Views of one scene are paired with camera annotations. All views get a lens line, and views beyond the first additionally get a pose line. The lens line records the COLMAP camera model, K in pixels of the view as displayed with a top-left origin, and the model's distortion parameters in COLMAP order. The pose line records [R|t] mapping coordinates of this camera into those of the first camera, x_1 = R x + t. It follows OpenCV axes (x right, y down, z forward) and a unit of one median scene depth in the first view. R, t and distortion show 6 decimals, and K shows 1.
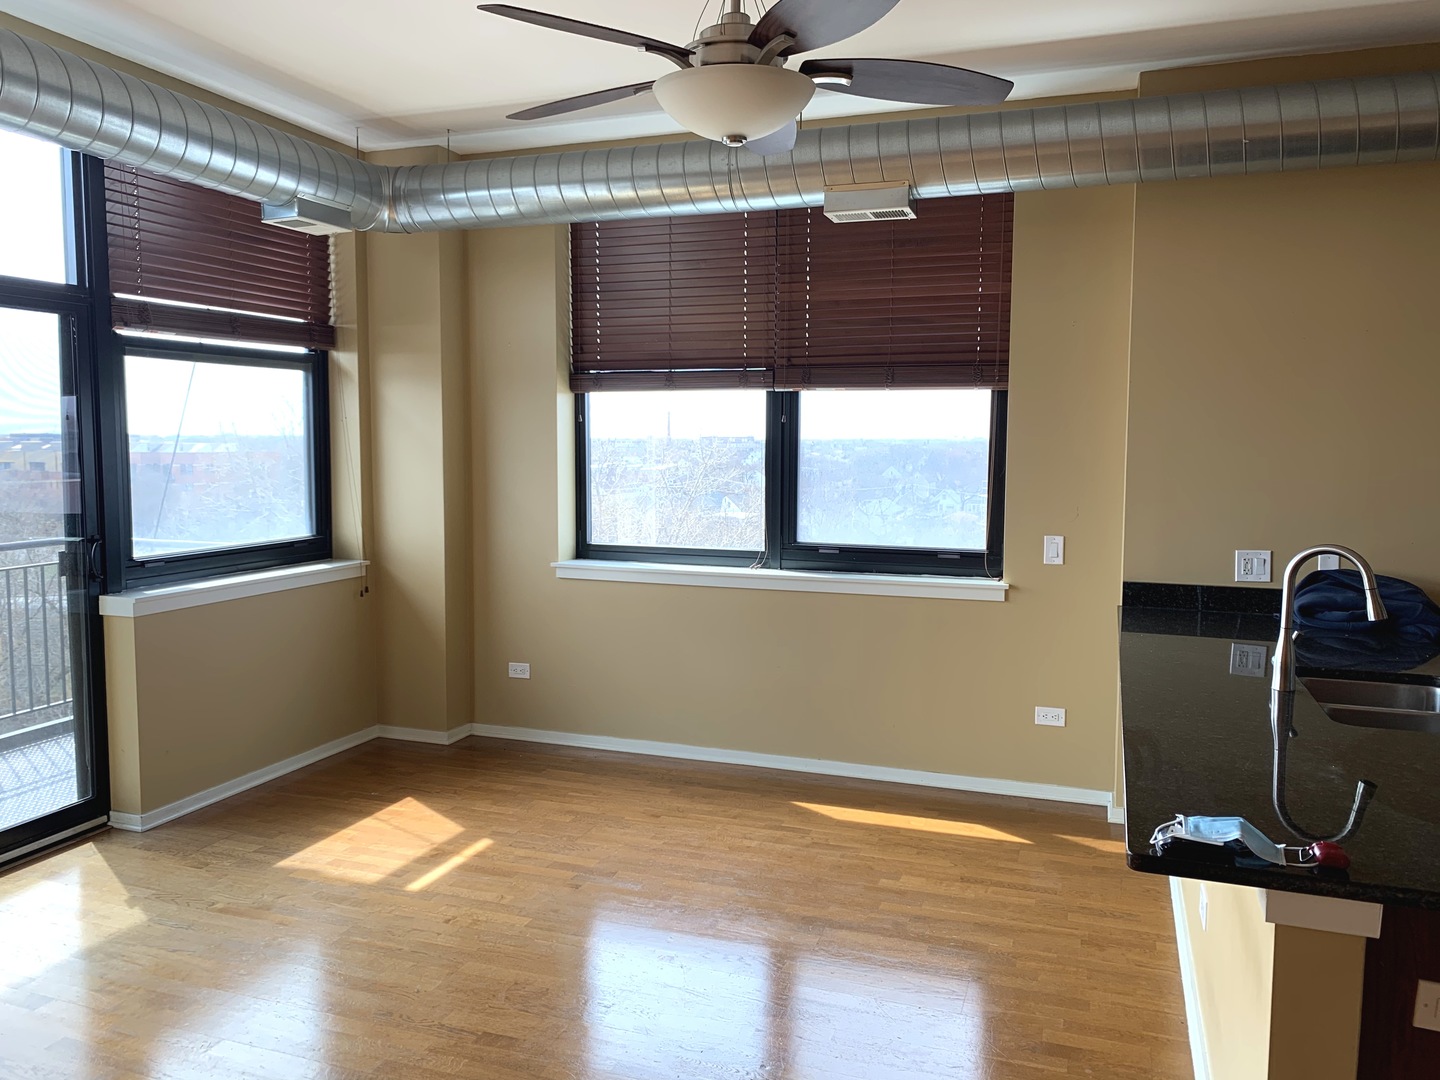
lens RADIAL K [[1107.2, 0, 719.0], [0, 1107.2, 528.6], [0, 0, 1]] dist [0.036259, -0.032260]
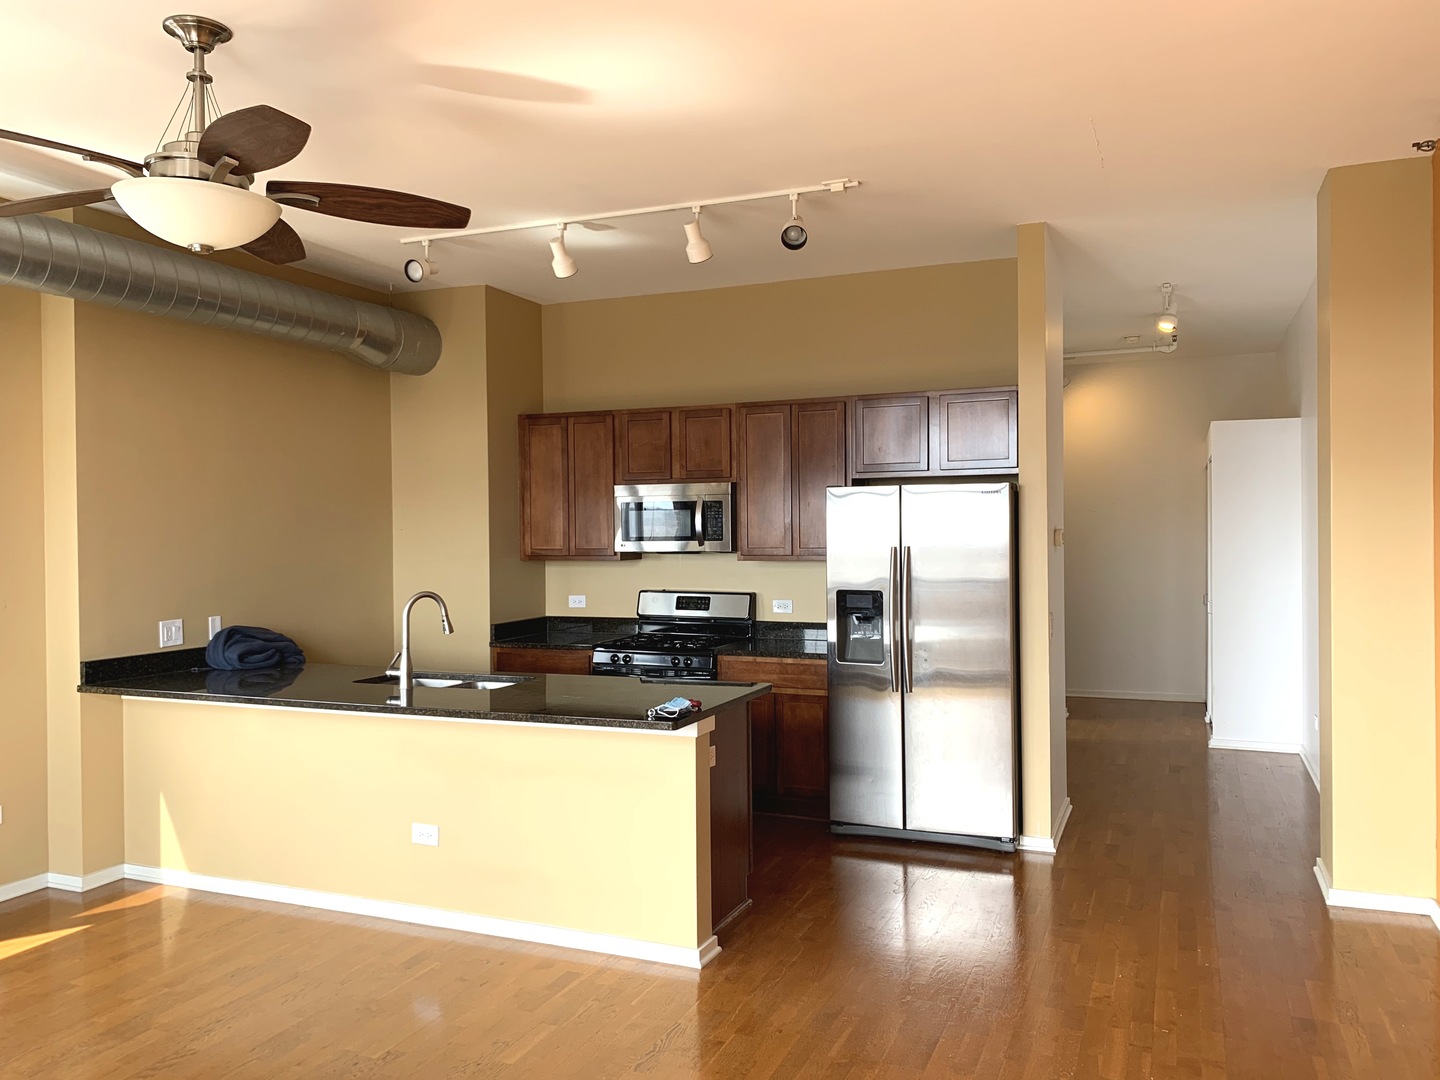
lens RADIAL K [[1107.2, 0, 711.8], [0, 1107.2, 530.2], [0, 0, 1]] dist [0.067081, -0.089971]
pose [[0.057467, -0.005076, 0.998334, -0.652177], [0.096097, 0.995372, -0.000470, -0.019384], [-0.993712, 0.095964, 0.057689, 0.304981]]
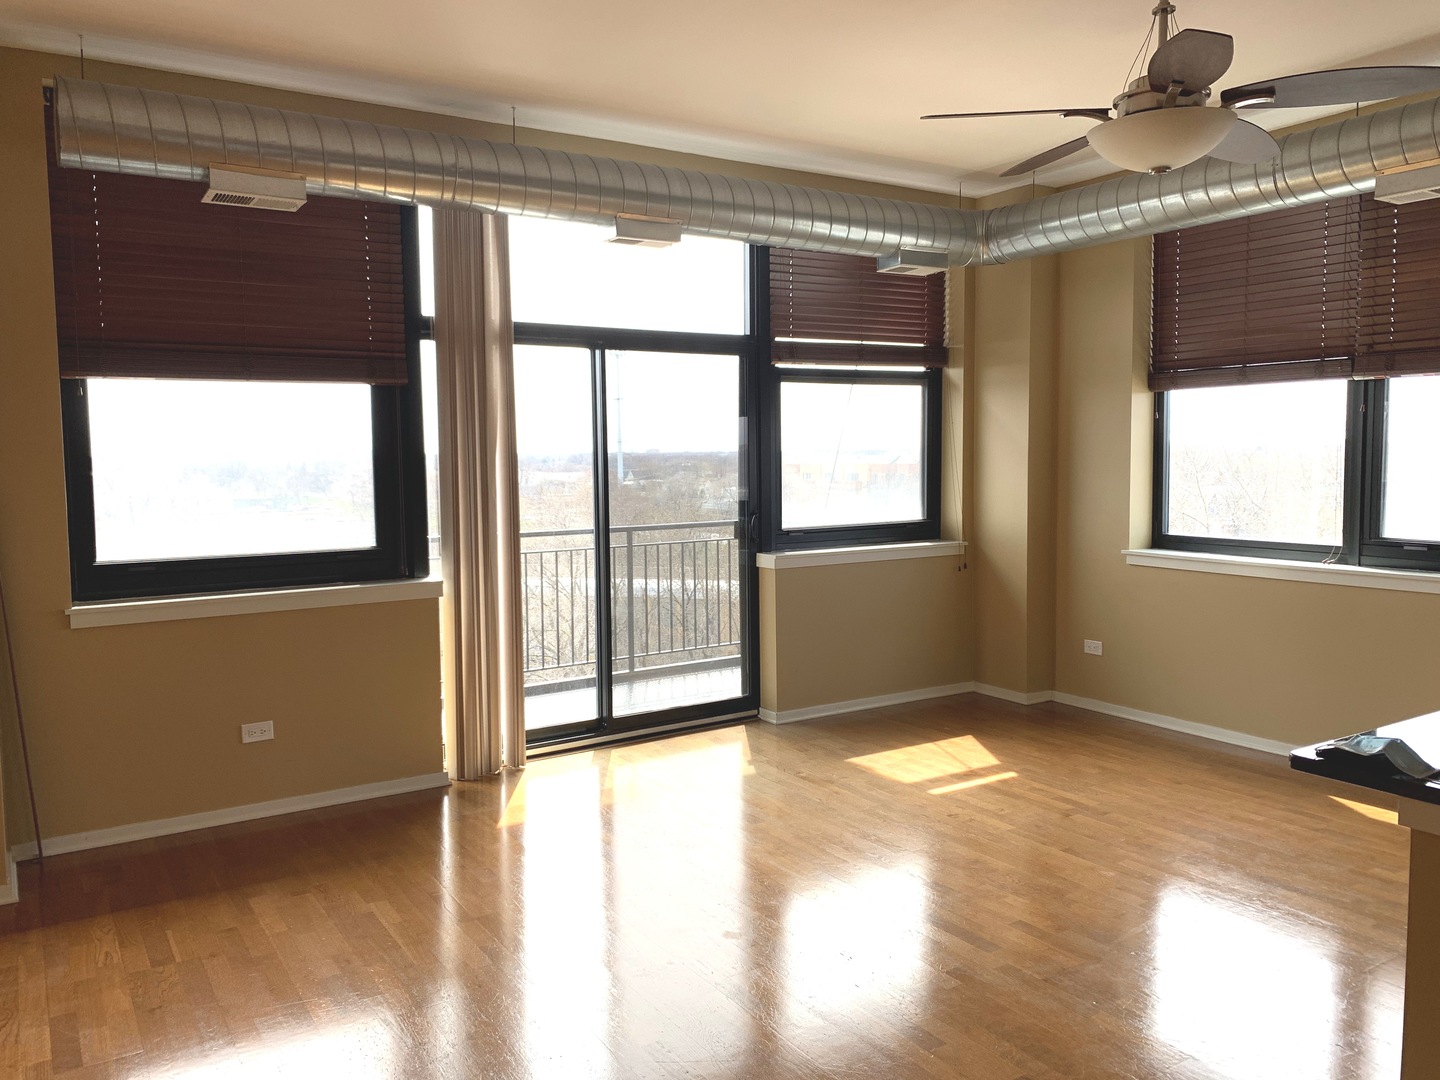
lens RADIAL K [[1107.2, 0, 711.8], [0, 1107.2, 530.2], [0, 0, 1]] dist [0.067081, -0.089971]
pose [[0.793290, 0.030103, -0.608099, 0.231349], [-0.034852, 0.999384, 0.004008, 0.025514], [0.607846, 0.018014, 0.793851, -0.135199]]
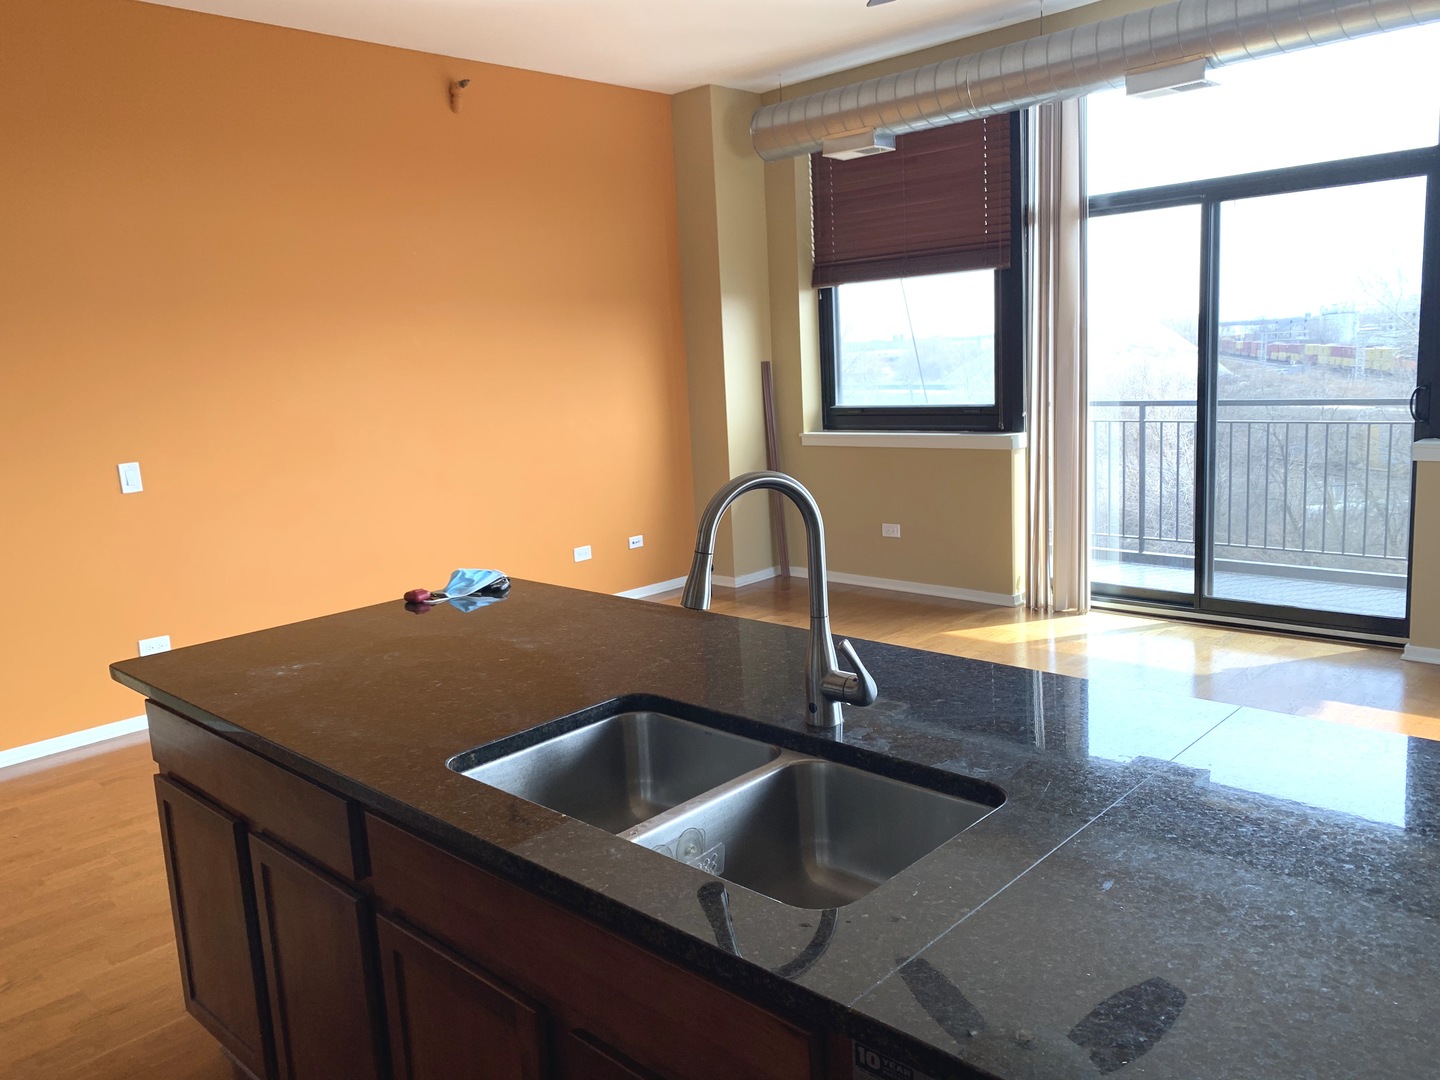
lens RADIAL K [[1107.2, 0, 719.0], [0, 1107.2, 528.6], [0, 0, 1]] dist [0.036259, -0.032260]
pose [[-0.397167, 0.162851, -0.903182, 0.658670], [-0.026520, 0.981683, 0.188667, -0.038370], [0.917363, 0.098885, -0.385573, 0.746103]]
